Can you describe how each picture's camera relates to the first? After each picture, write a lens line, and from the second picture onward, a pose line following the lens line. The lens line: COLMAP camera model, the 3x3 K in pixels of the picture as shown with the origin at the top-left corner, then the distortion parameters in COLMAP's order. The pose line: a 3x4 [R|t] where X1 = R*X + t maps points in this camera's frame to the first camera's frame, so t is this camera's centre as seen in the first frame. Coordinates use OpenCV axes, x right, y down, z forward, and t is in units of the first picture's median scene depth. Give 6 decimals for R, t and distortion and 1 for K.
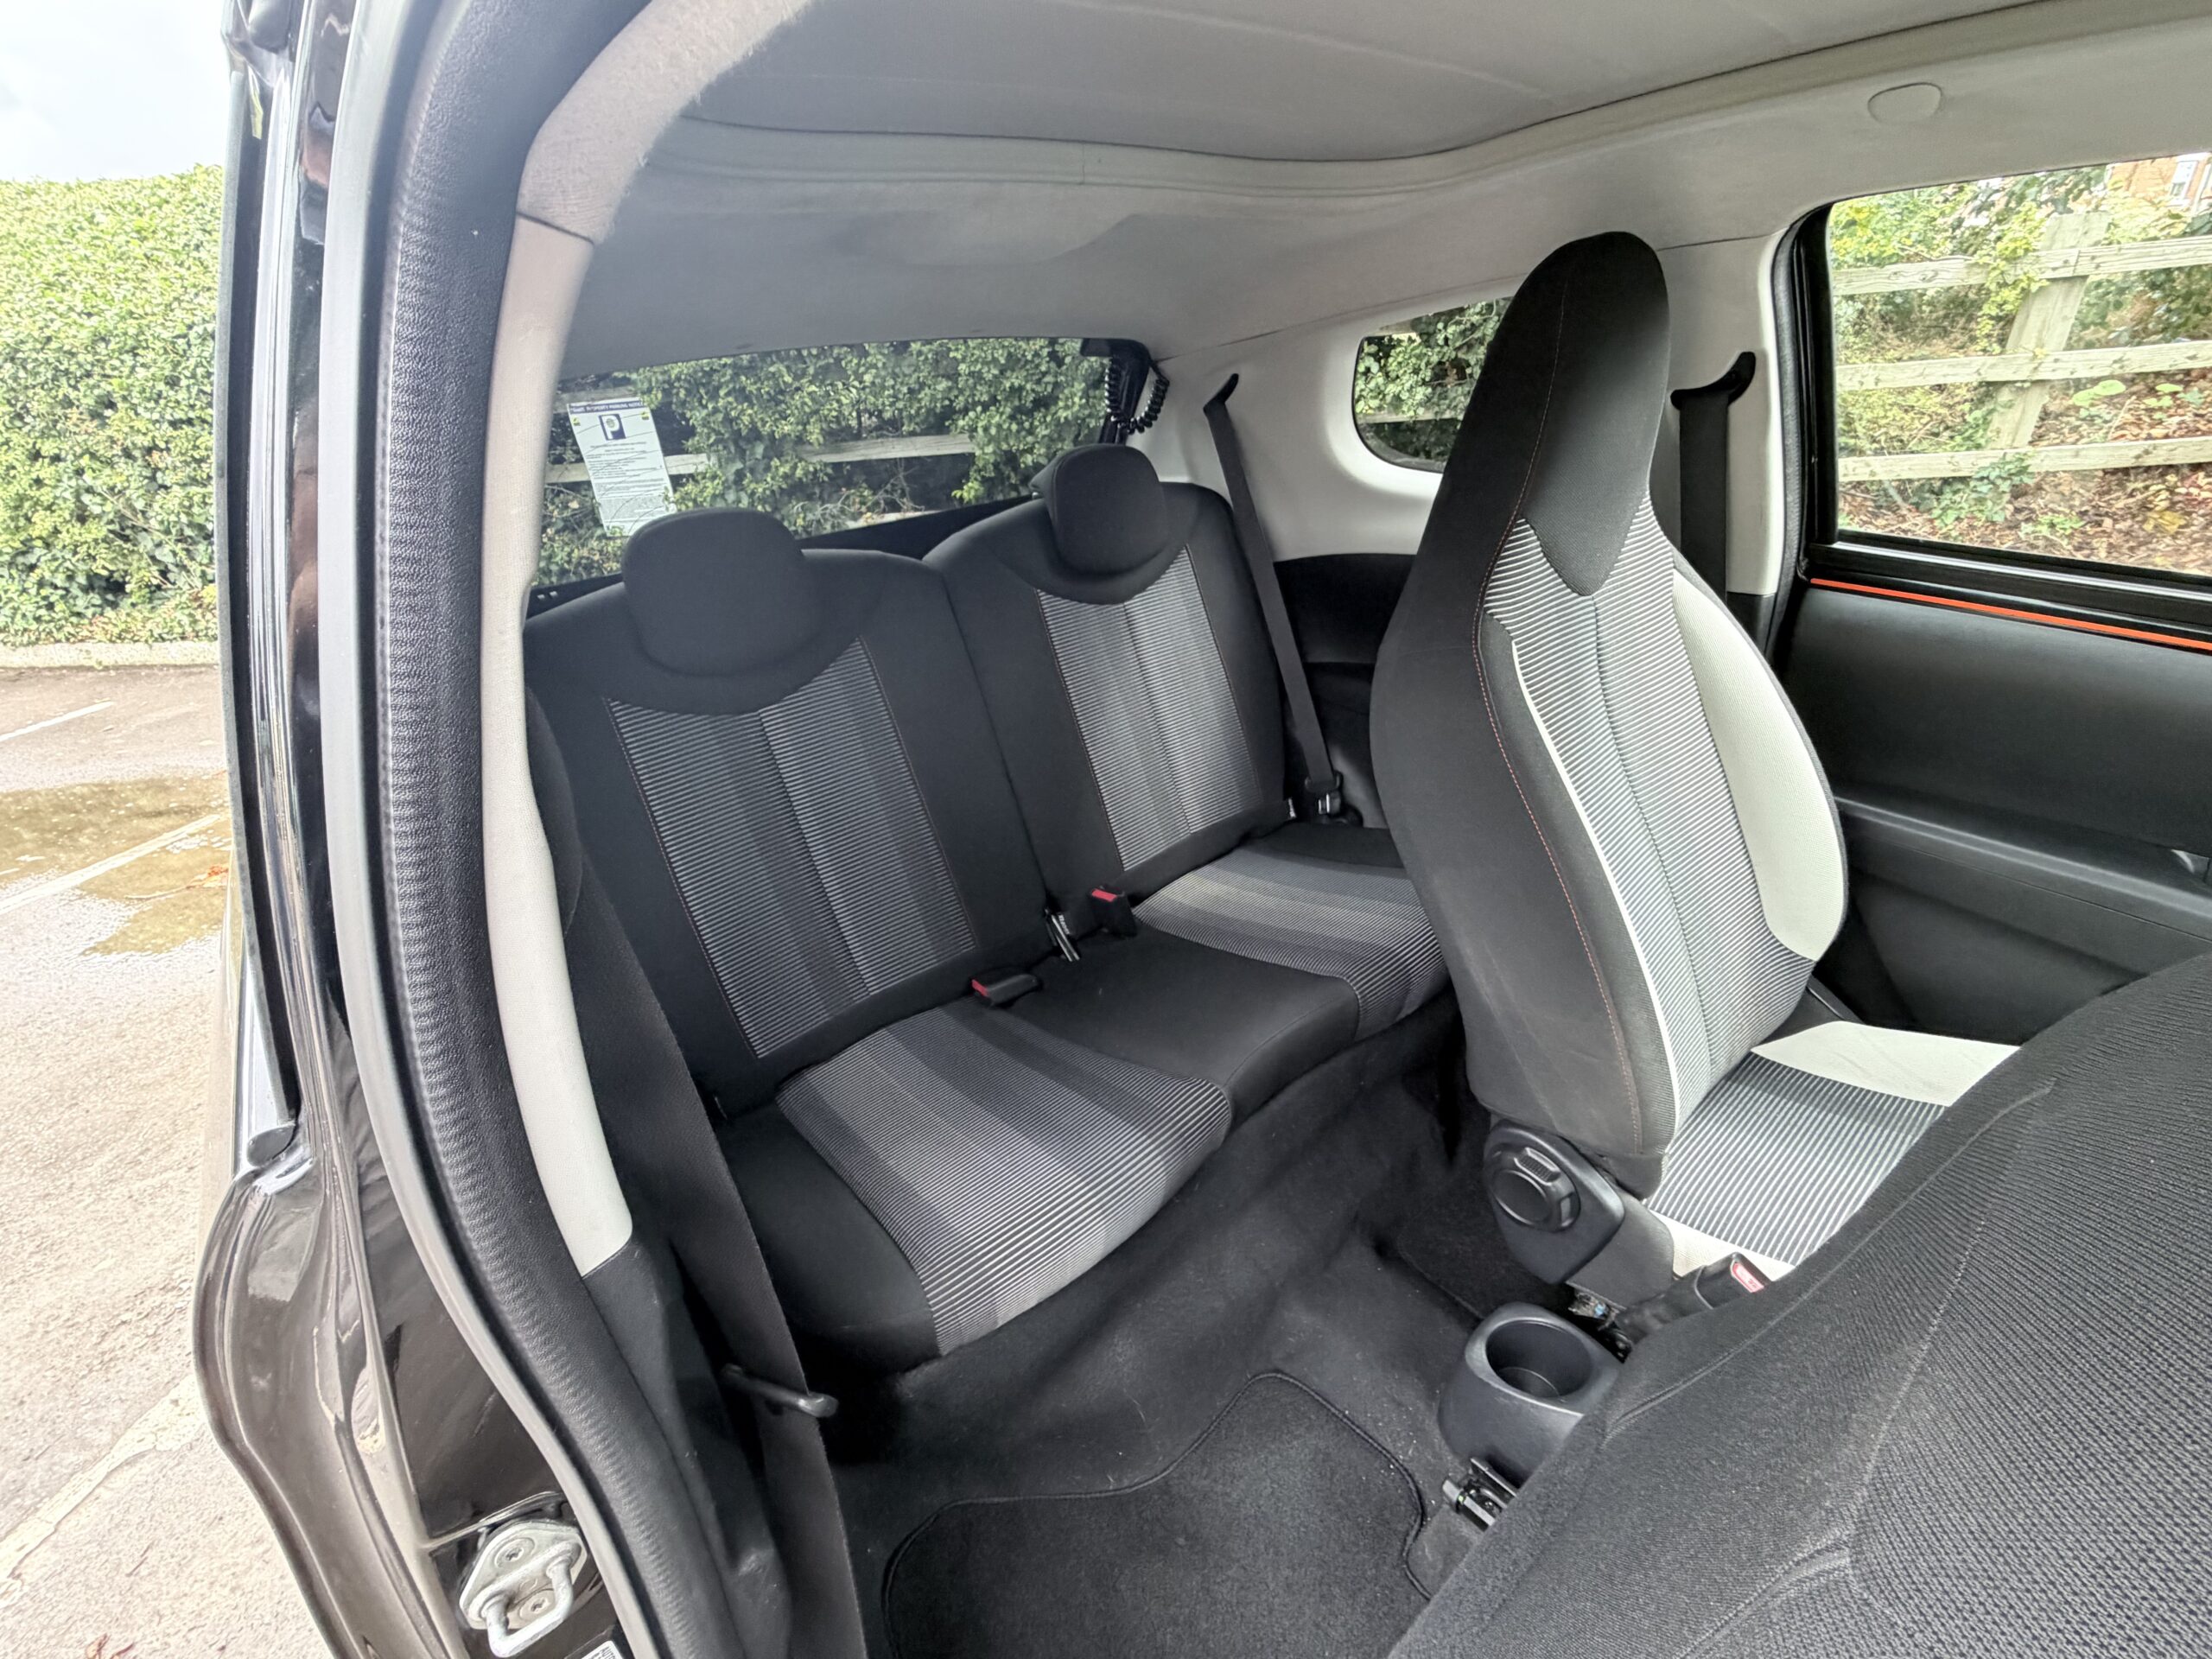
lens RADIAL K [[936.5, 0, 1102.6], [0, 936.5, 833.3], [0, 0, 1]] dist [0.001251, -0.000180]
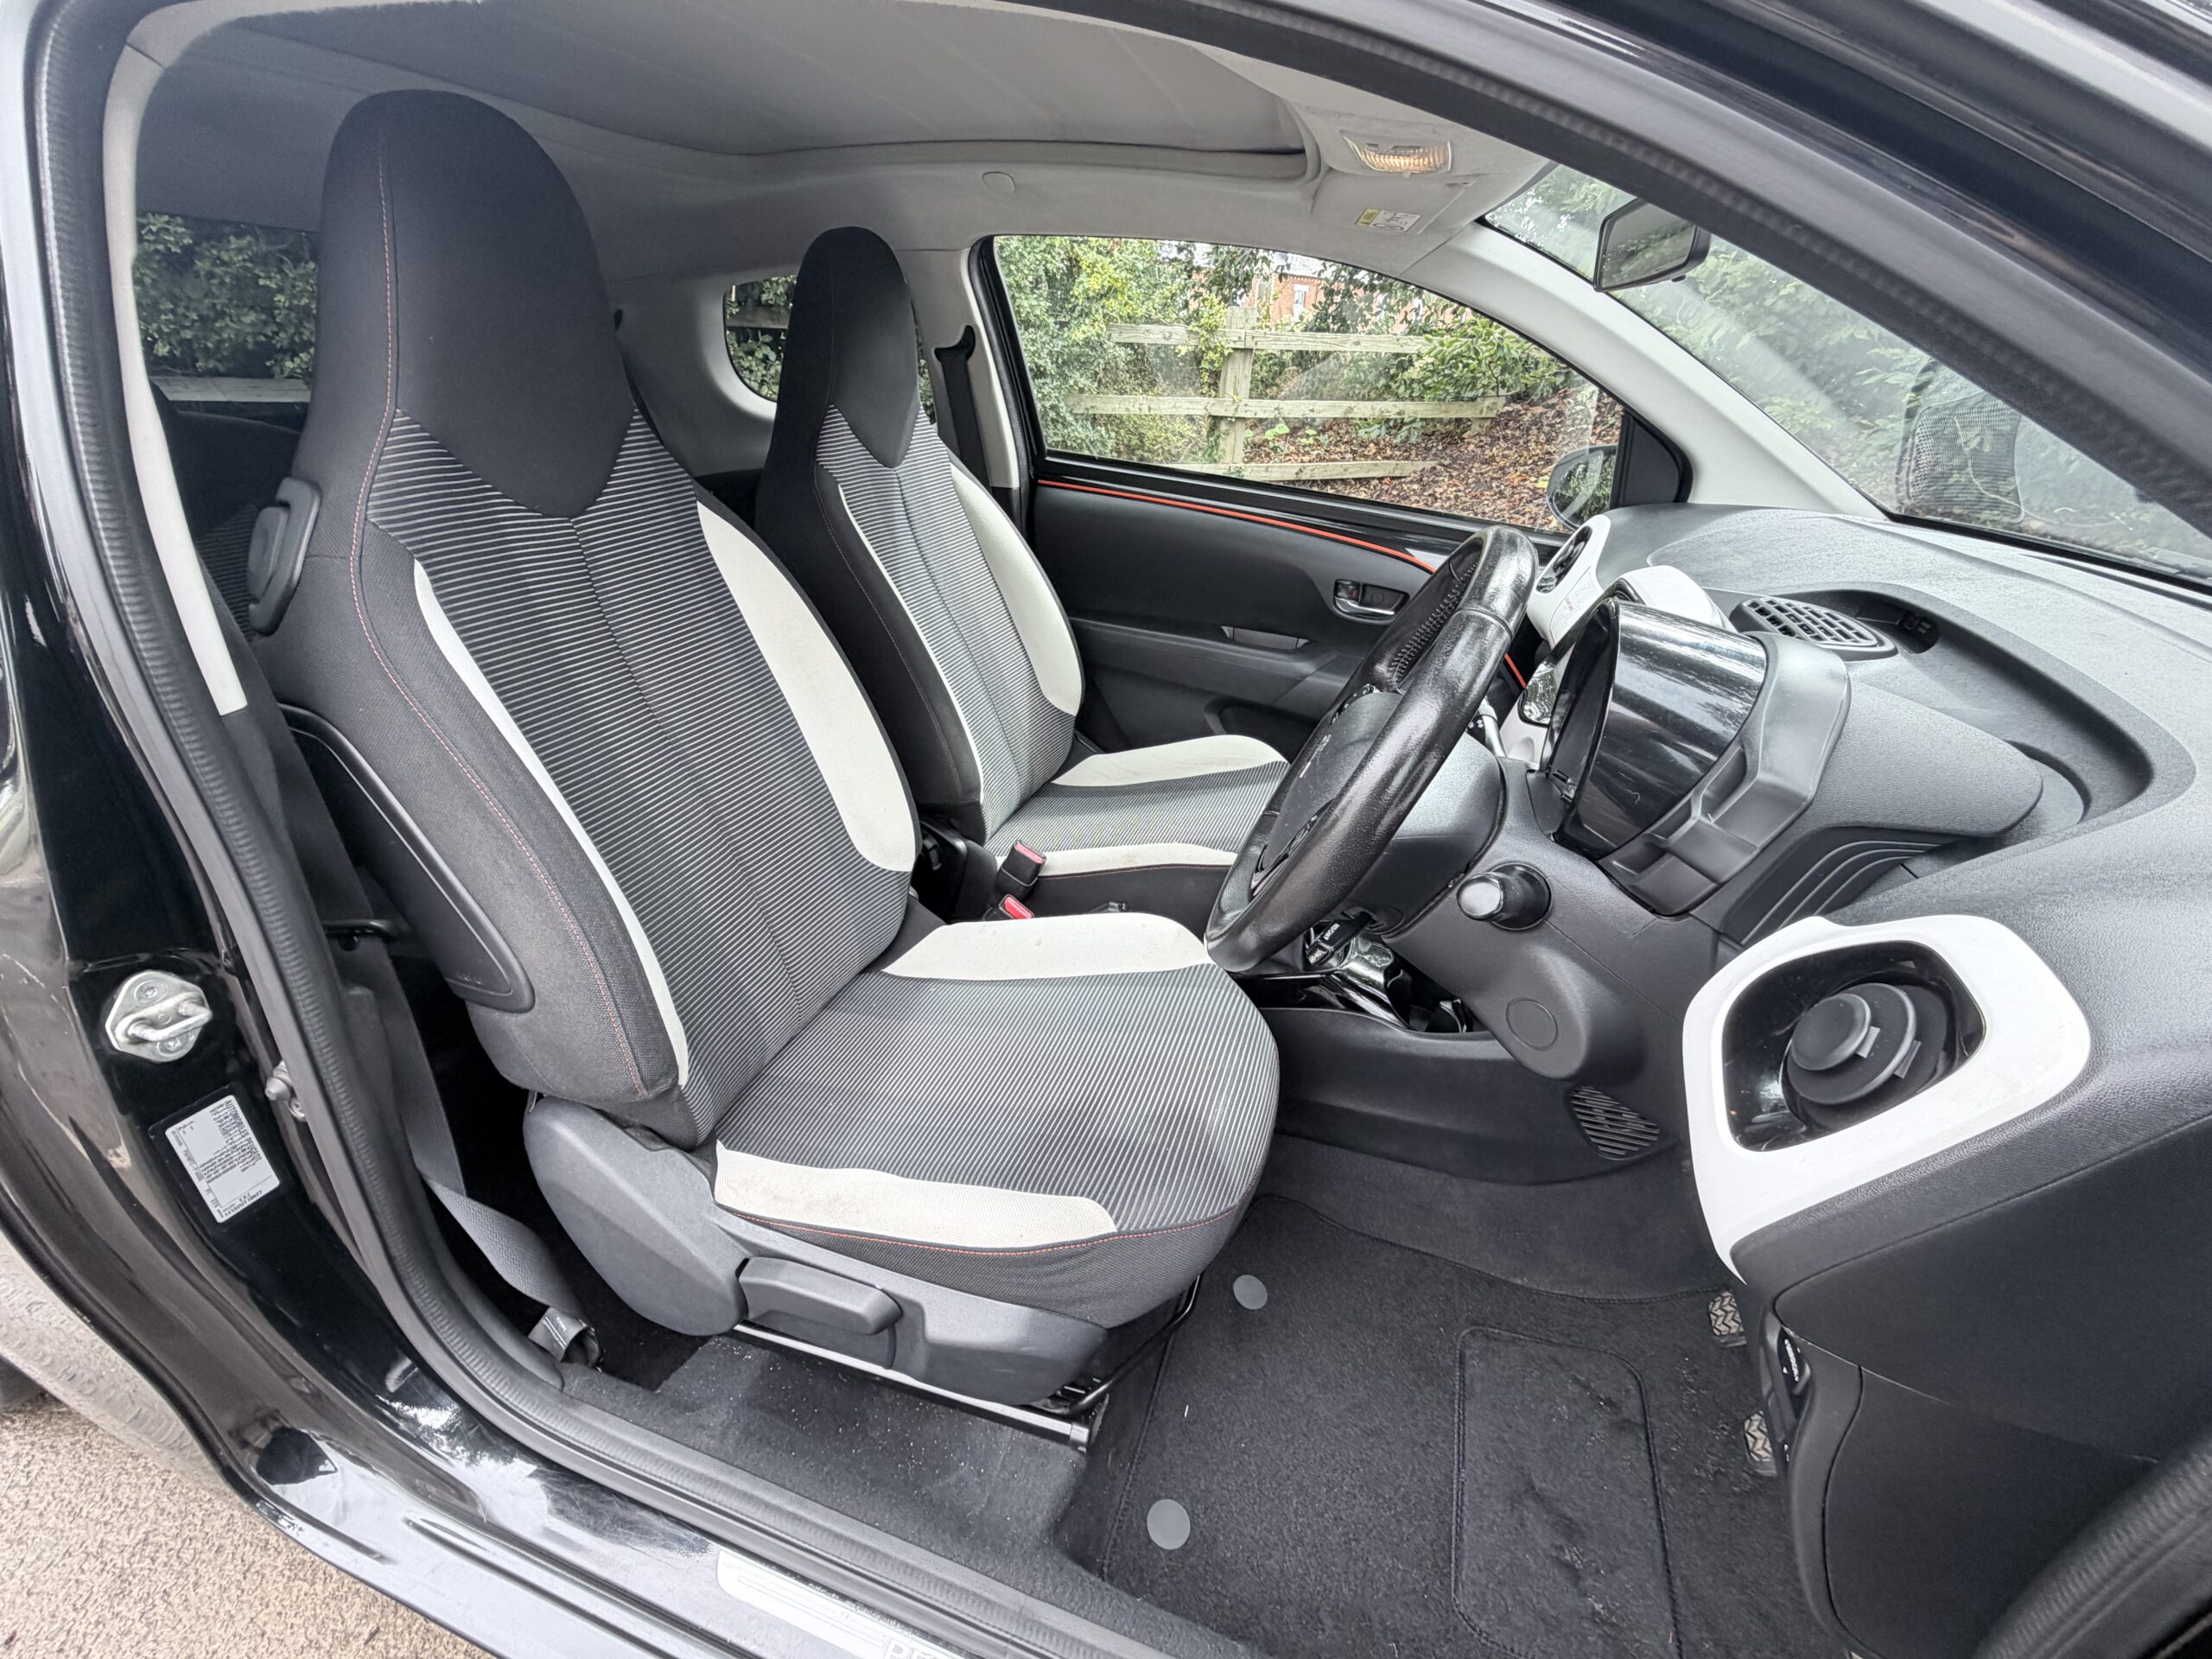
lens RADIAL K [[936.5, 0, 1102.6], [0, 936.5, 833.3], [0, 0, 1]] dist [0.001251, -0.000180]
pose [[0.851411, -0.137817, 0.506069, -0.011448], [0.144273, 0.989179, 0.026656, 0.089454], [-0.504266, 0.050317, 0.862081, -0.119870]]
